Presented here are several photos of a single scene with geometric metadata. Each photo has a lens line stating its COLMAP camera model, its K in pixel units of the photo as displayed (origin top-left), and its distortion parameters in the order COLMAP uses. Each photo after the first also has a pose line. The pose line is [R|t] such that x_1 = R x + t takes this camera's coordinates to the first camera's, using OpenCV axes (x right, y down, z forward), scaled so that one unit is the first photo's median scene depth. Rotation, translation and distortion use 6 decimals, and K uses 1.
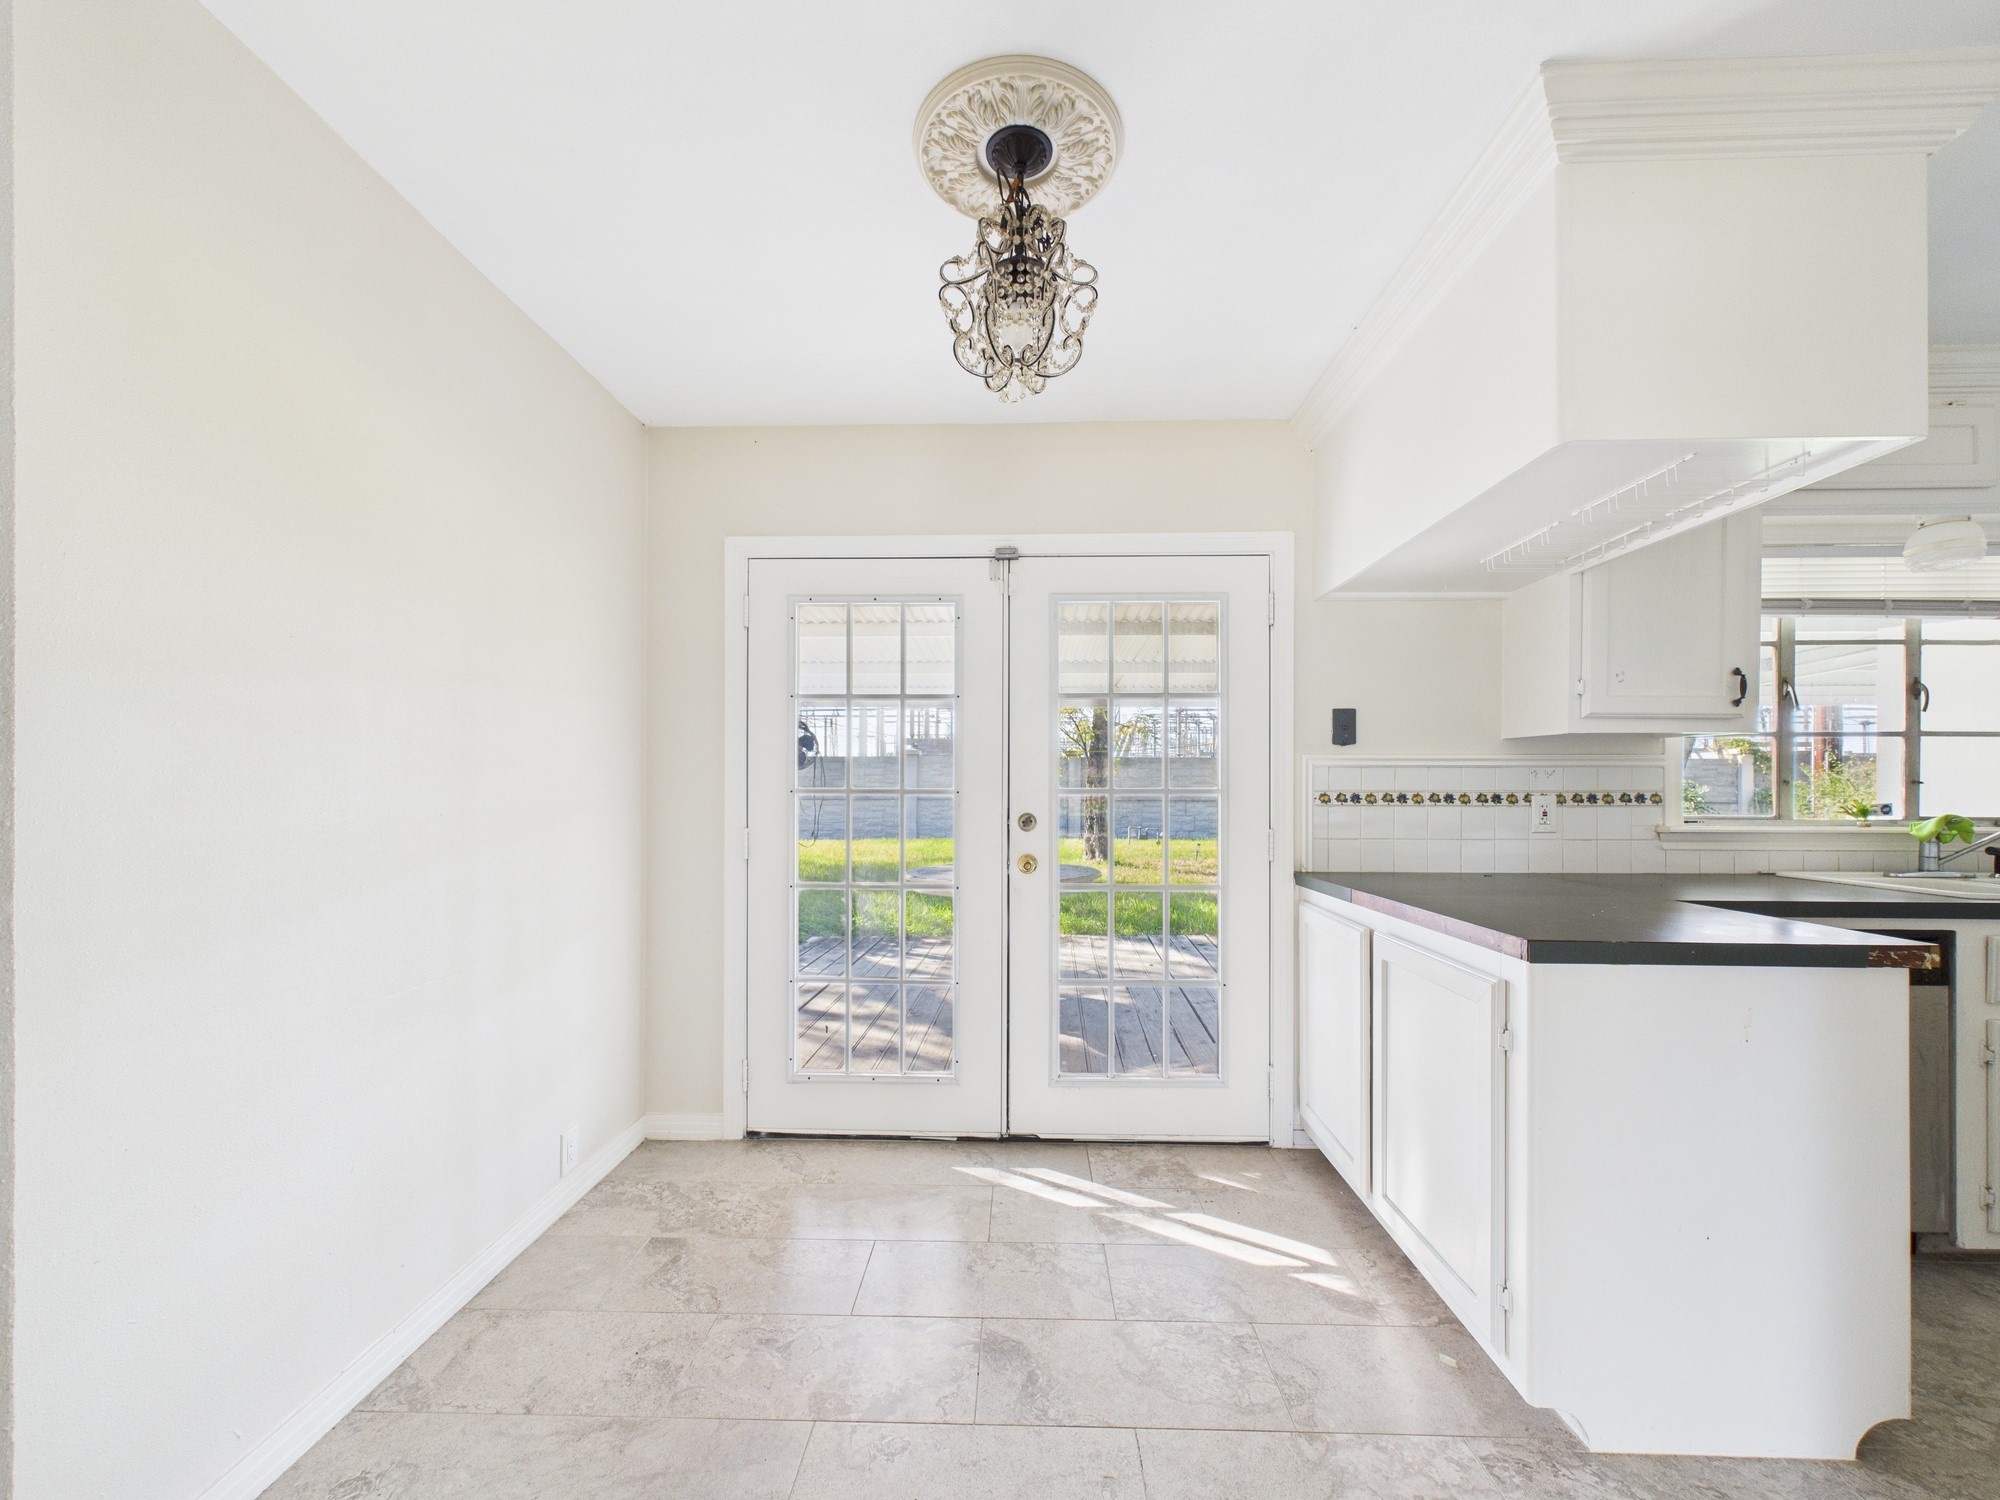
lens RADIAL K [[795.9, 0, 1001.4], [0, 795.9, 787.0], [0, 0, 1]] dist [0.000869, 0.000468]
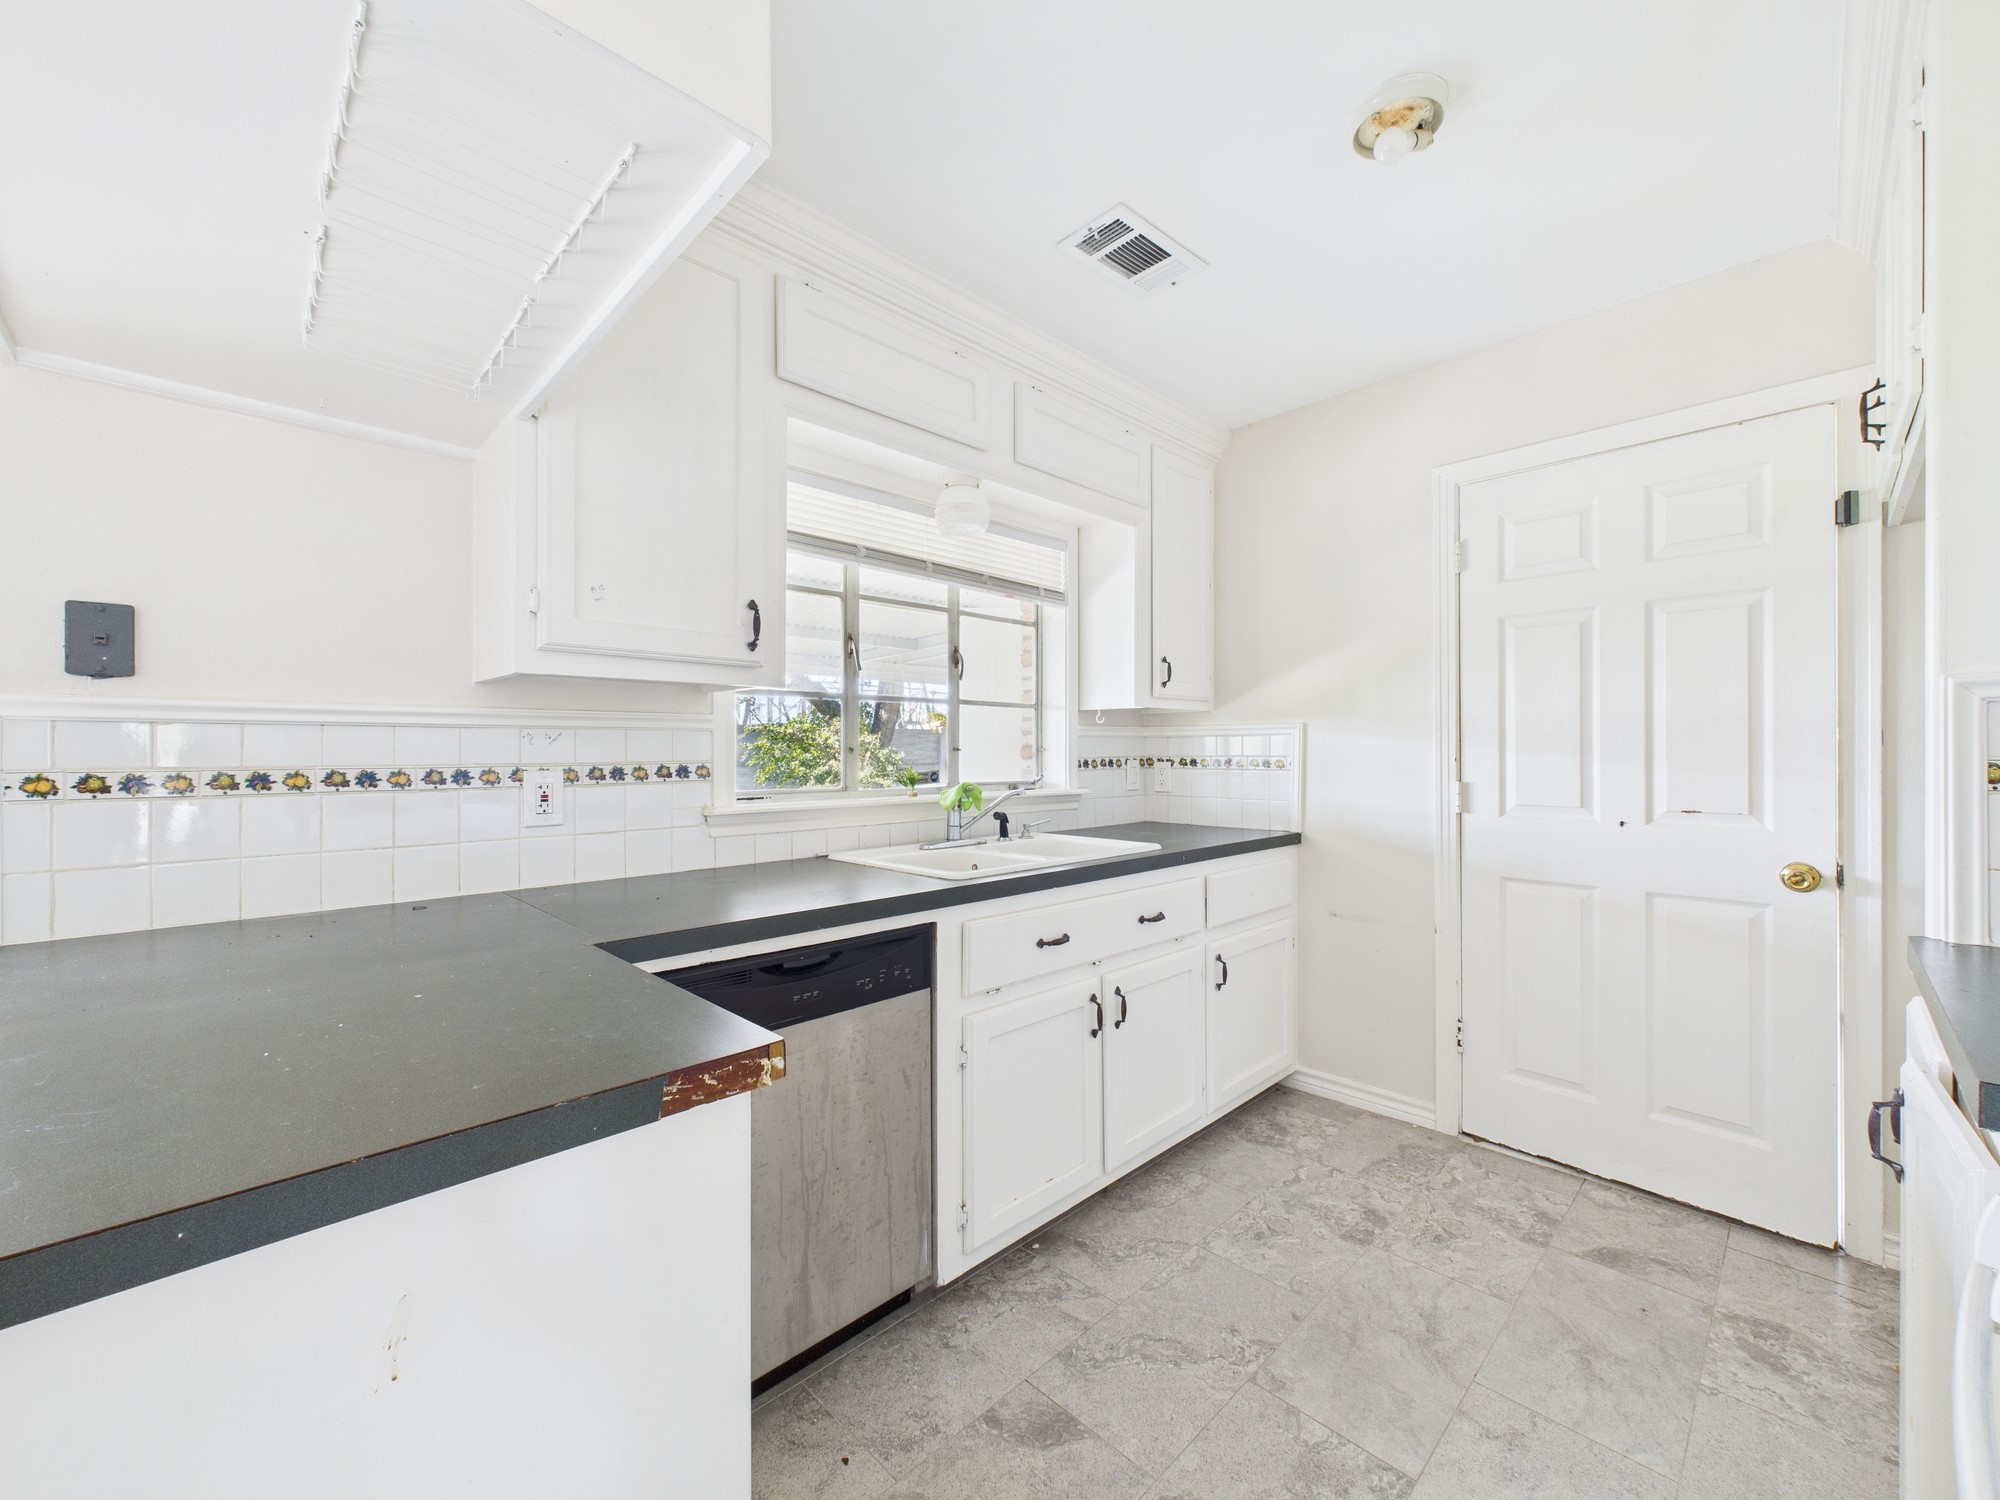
lens RADIAL K [[799.6, 0, 998.4], [0, 799.6, 751.1], [0, 0, 1]] dist [0.001223, 0.000603]
pose [[0.693955, -0.004112, 0.720007, 0.464261], [0.005425, 0.999985, 0.000482, -0.004049], [-0.719998, 0.003571, 0.693967, 0.261187]]
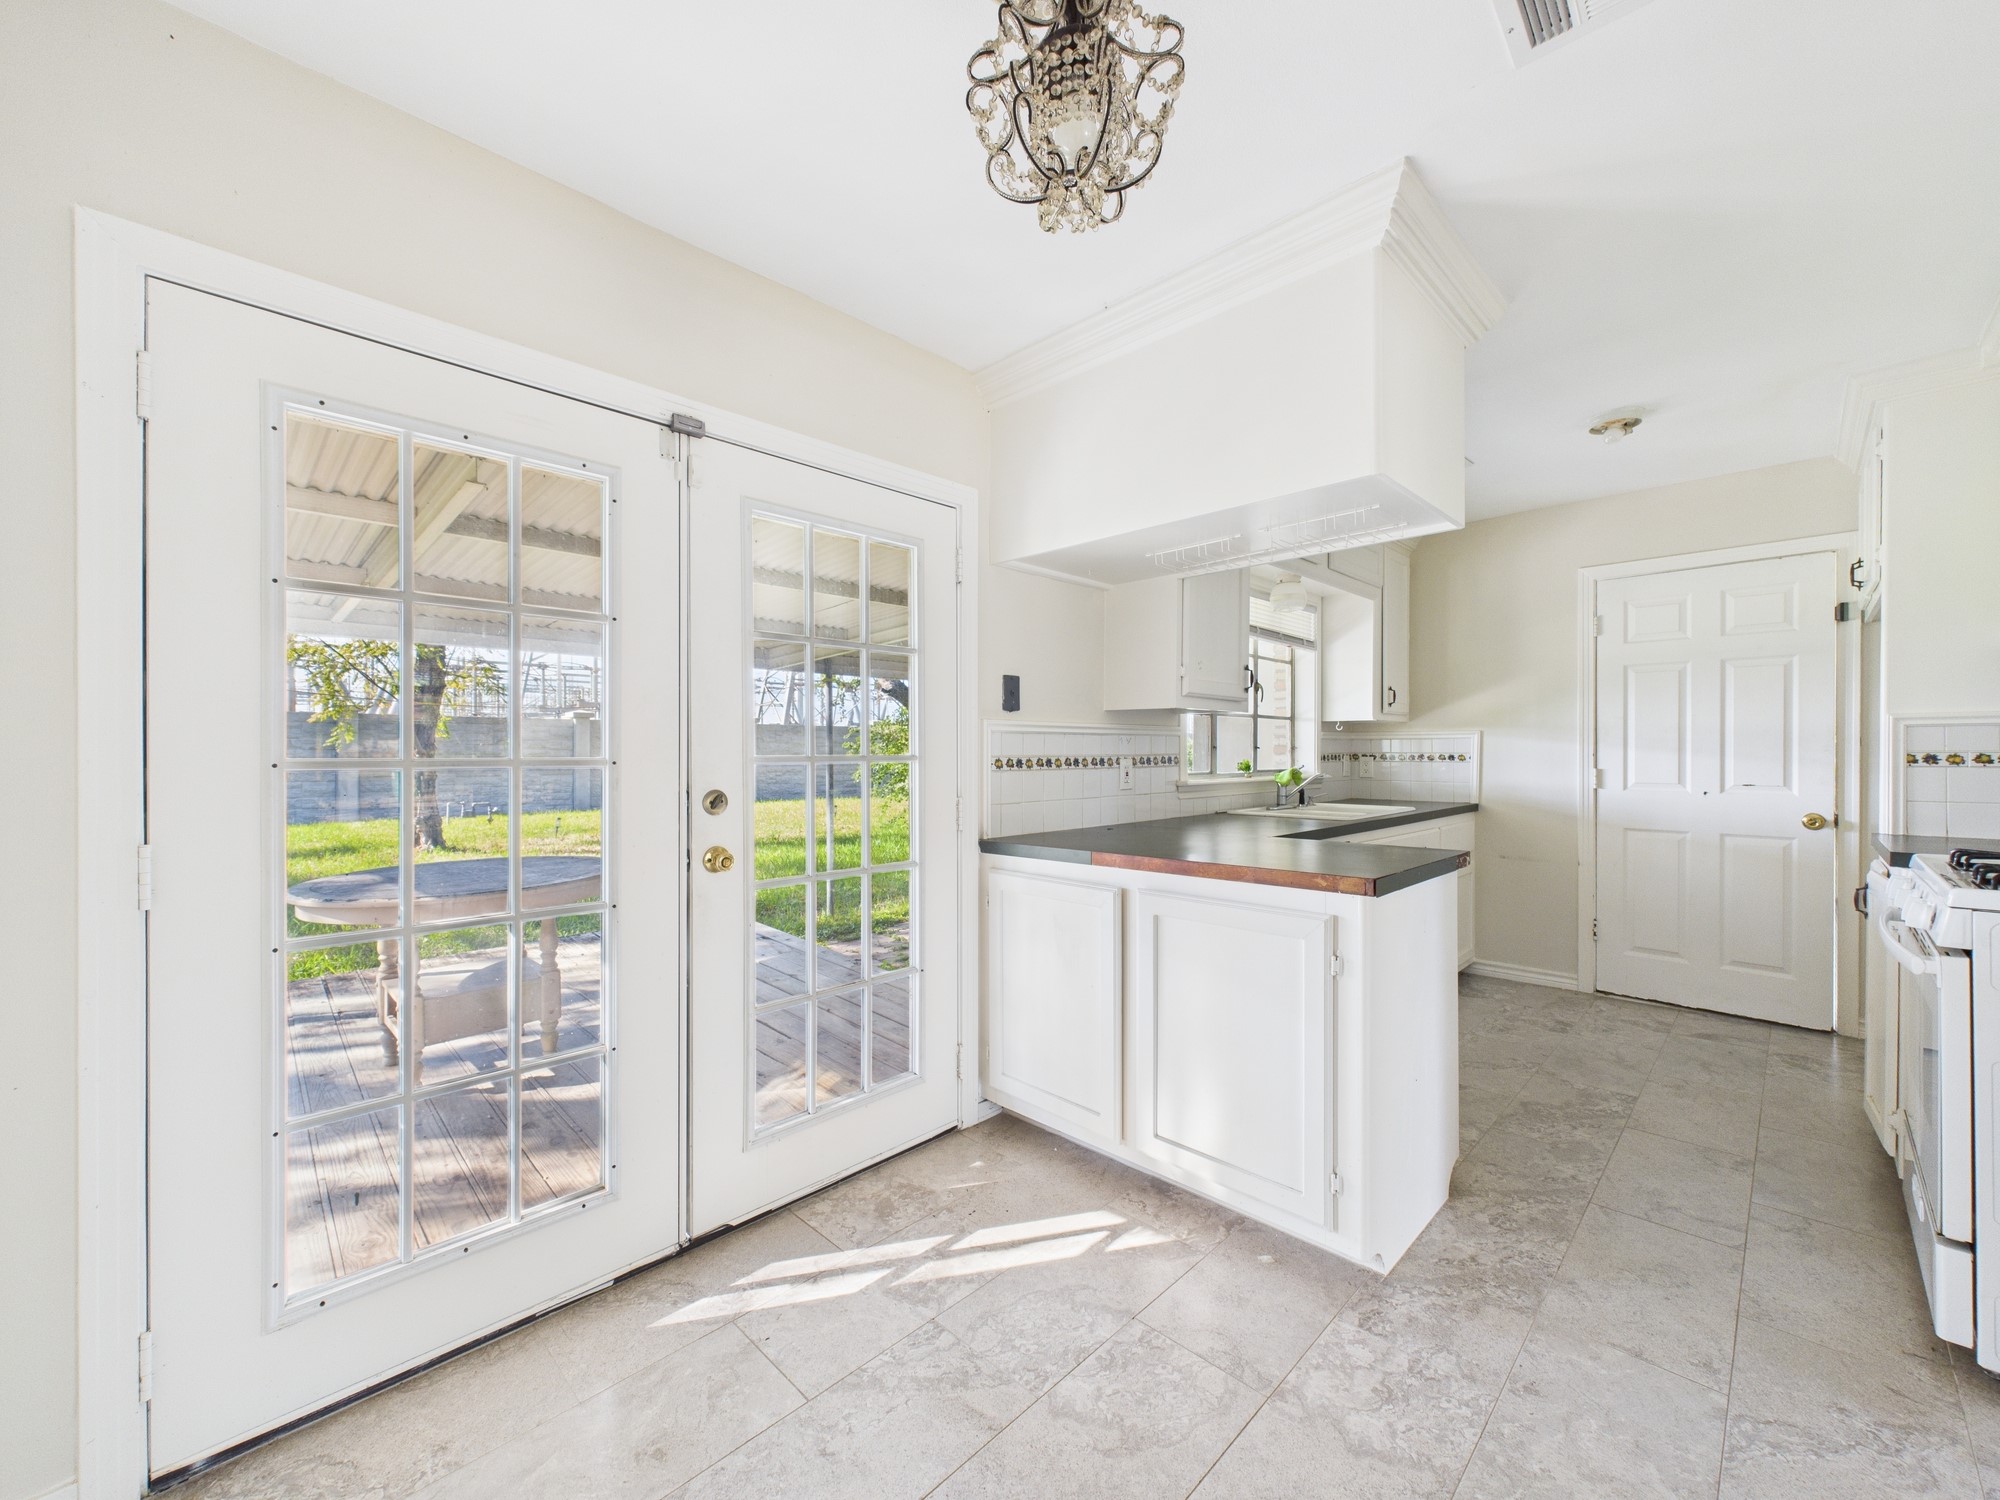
lens RADIAL K [[800.1, 0, 996.2], [0, 800.1, 754.5], [0, 0, 1]] dist [0.001169, 0.000088]
pose [[0.685649, -0.006461, 0.727903, -0.332279], [0.003567, 0.999978, 0.005517, -0.003219], [-0.727923, -0.001186, 0.685658, 0.315720]]
